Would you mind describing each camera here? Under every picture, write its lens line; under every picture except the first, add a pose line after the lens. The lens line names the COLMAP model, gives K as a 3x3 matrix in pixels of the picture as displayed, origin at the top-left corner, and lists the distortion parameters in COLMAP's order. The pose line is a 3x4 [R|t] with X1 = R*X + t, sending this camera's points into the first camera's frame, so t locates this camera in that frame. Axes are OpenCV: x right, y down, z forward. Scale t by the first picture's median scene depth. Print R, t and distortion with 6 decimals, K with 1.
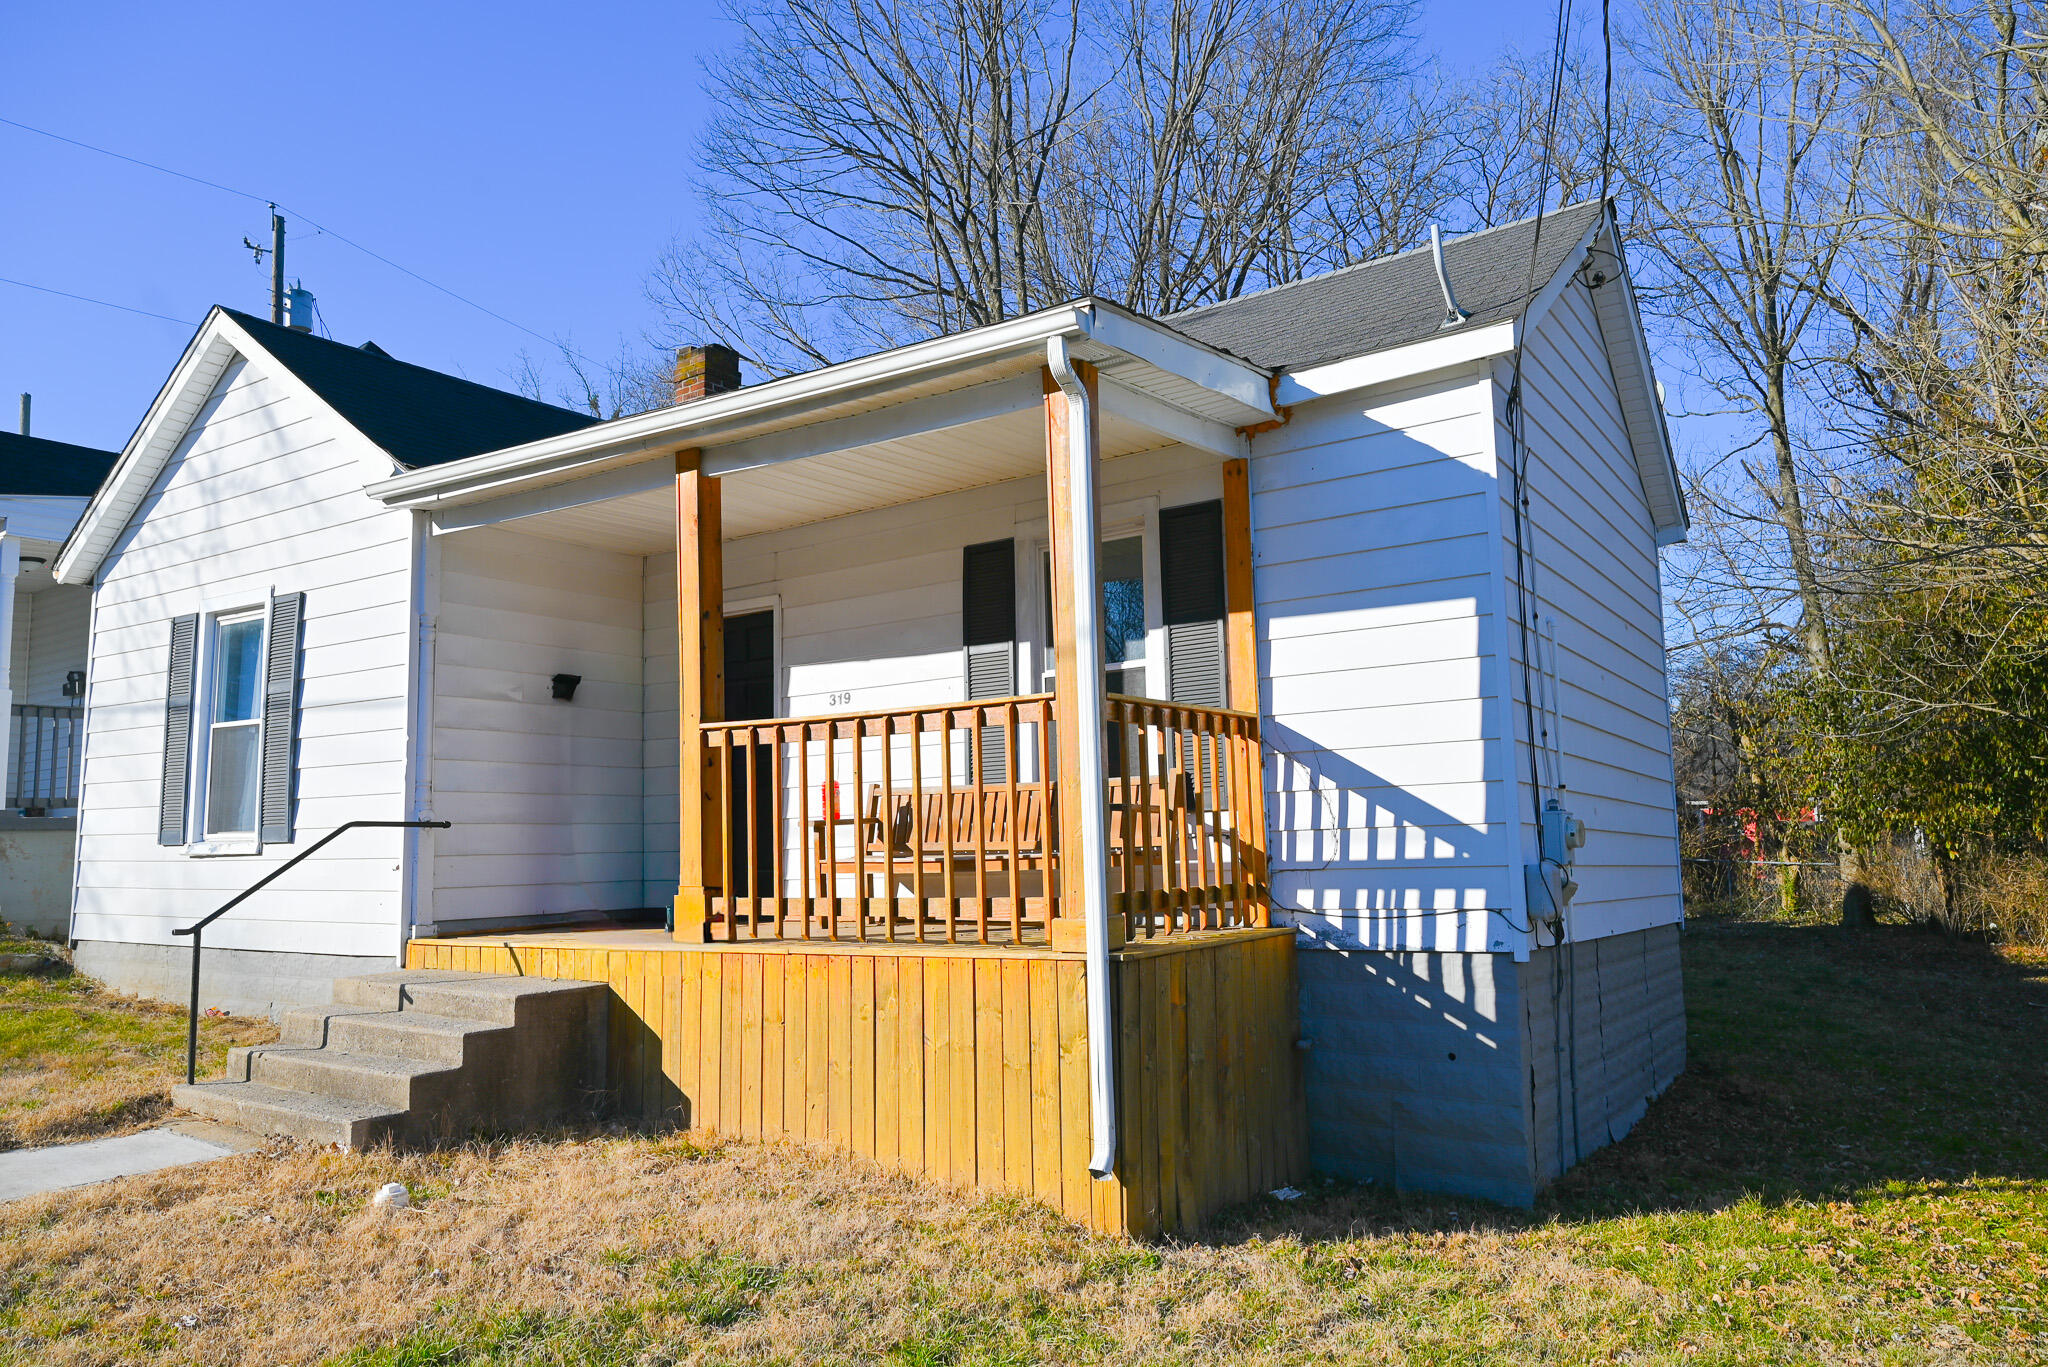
lens RADIAL K [[1378.5, 0, 1021.7], [0, 1378.5, 693.6], [0, 0, 1]] dist [-0.002013, -0.000638]
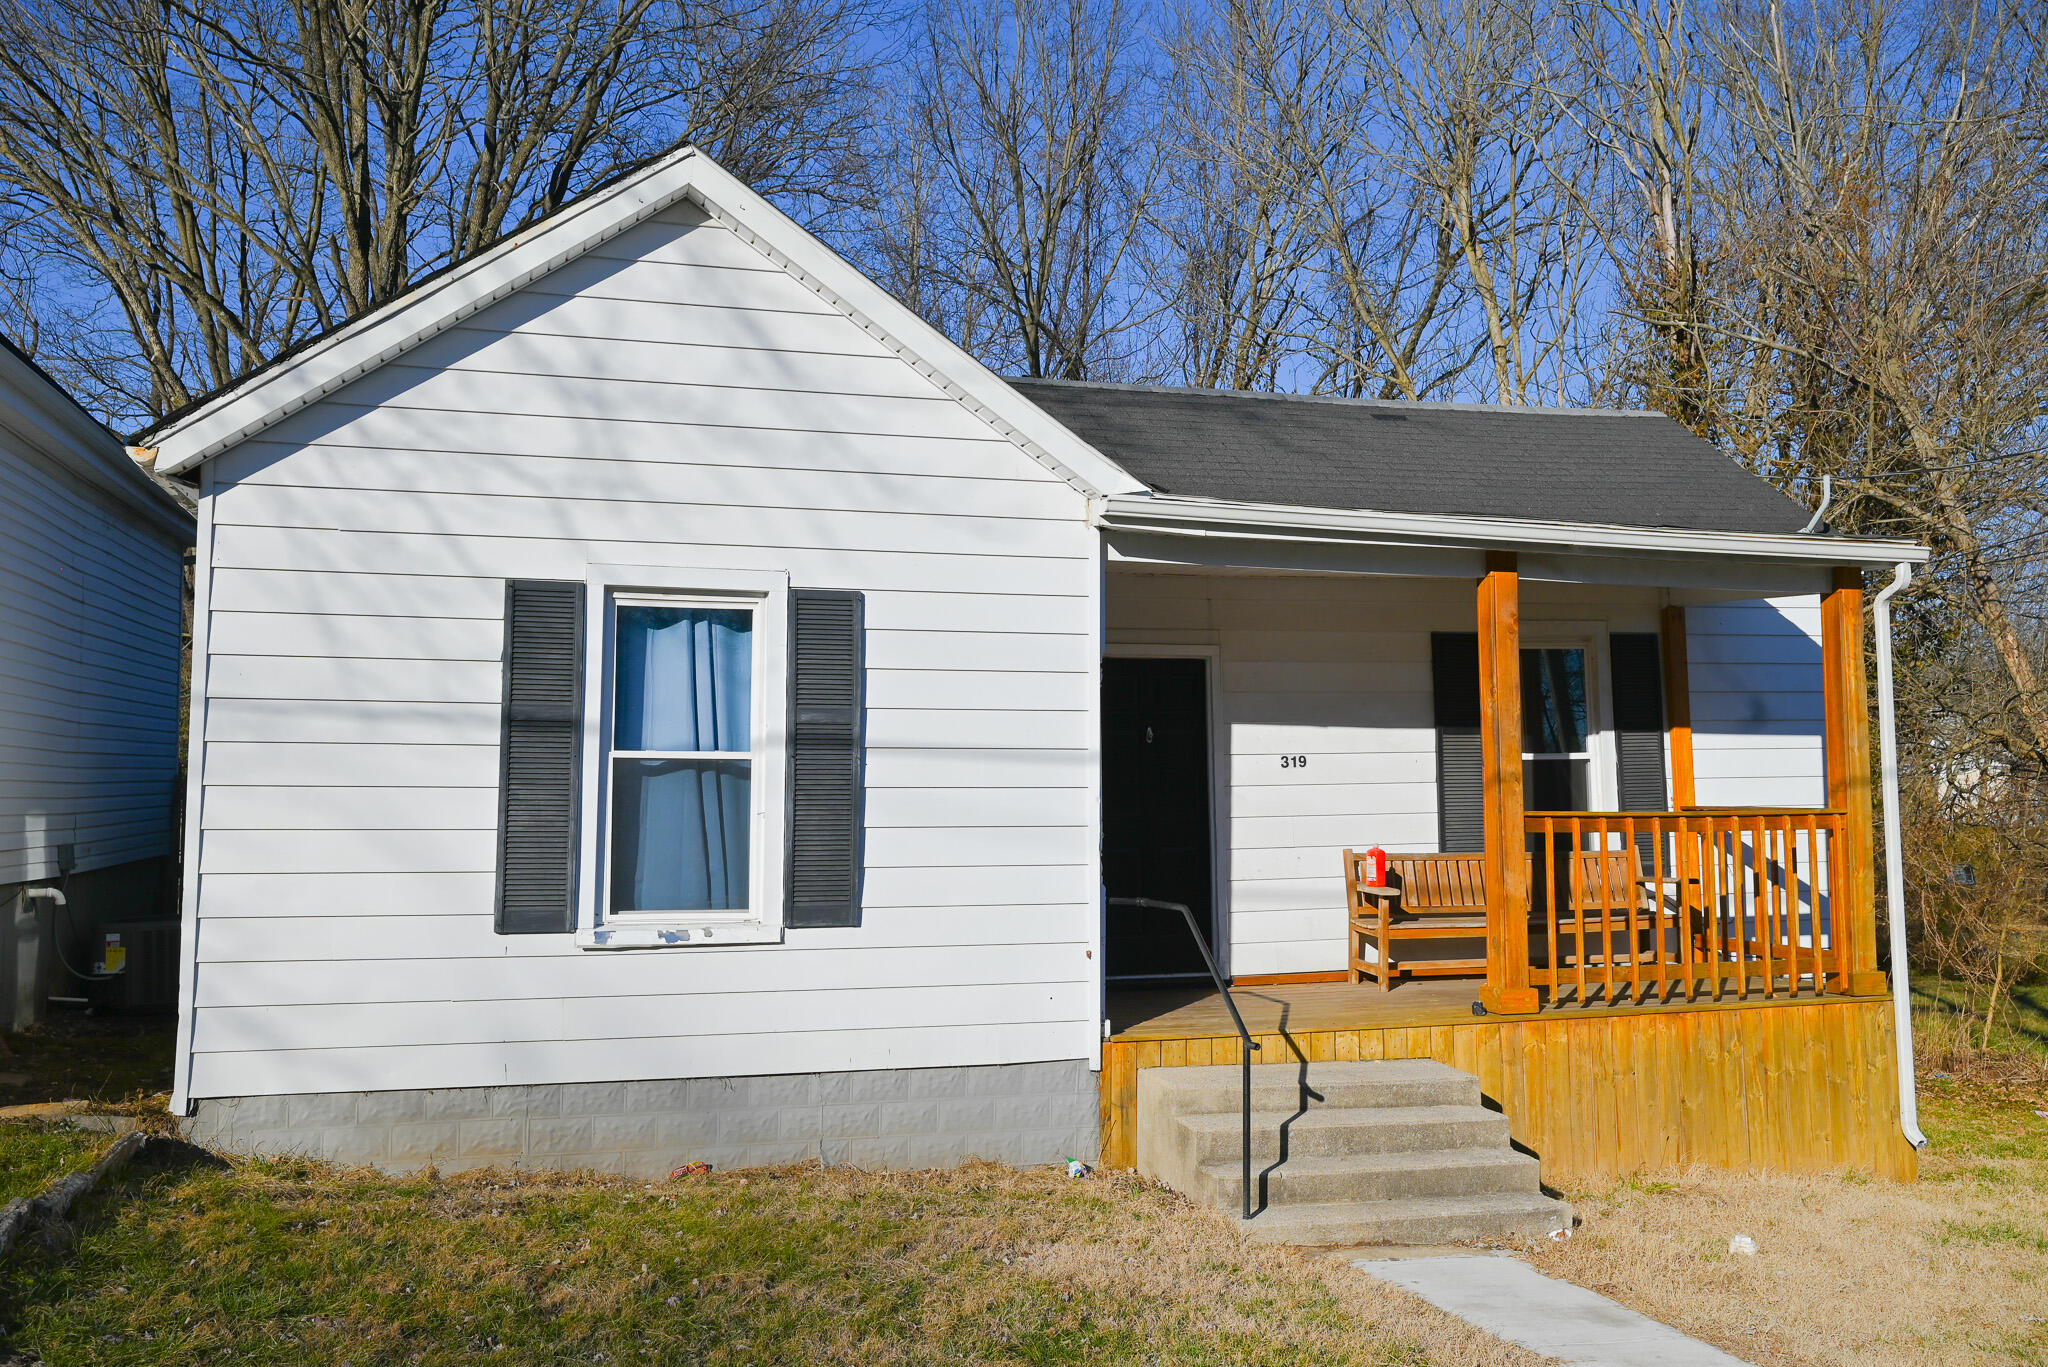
lens RADIAL K [[1639.1, 0, 1023.7], [0, 1639.1, 725.5], [0, 0, 1]] dist [0.007437, 0.002792]
pose [[0.663642, 0.042611, 0.746836, -1.229275], [-0.093597, 0.995260, 0.026386, -0.036582], [-0.742172, -0.087413, 0.664485, 0.365526]]
